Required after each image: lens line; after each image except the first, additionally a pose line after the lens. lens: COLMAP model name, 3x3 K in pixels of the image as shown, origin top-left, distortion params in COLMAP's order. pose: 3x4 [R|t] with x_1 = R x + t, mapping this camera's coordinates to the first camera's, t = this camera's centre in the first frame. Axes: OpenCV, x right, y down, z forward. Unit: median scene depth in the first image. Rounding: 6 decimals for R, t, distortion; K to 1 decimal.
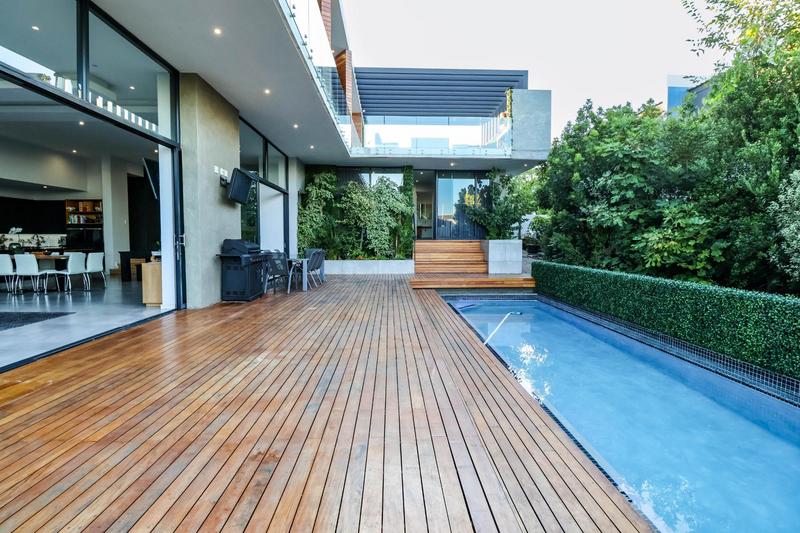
lens RADIAL K [[383.1, 0, 400.0], [0, 383.1, 266.5], [0, 0, 1]] dist [0.003315, -0.010635]
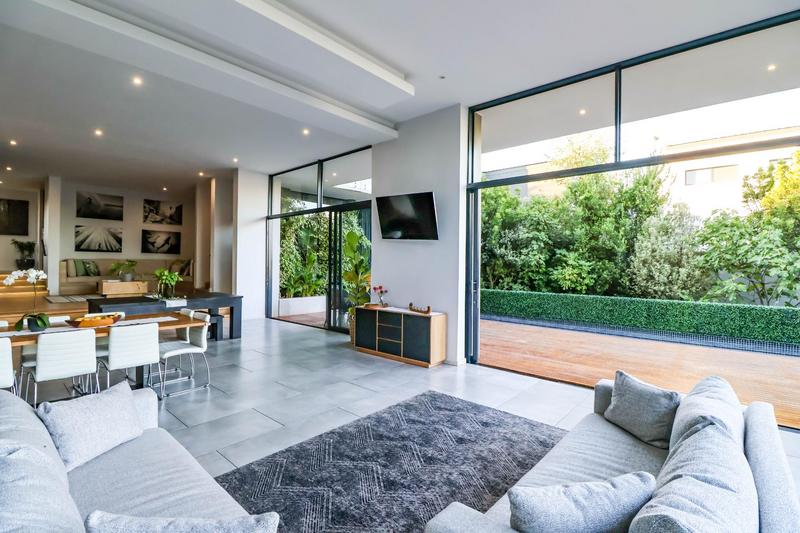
lens RADIAL K [[383.1, 0, 400.0], [0, 383.1, 266.5], [0, 0, 1]] dist [0.003315, -0.010635]
pose [[0.693866, -0.004624, 0.720090, -1.091127], [0.041946, 0.998541, -0.034007, -0.076525], [-0.718882, 0.053801, 0.693047, 0.359992]]
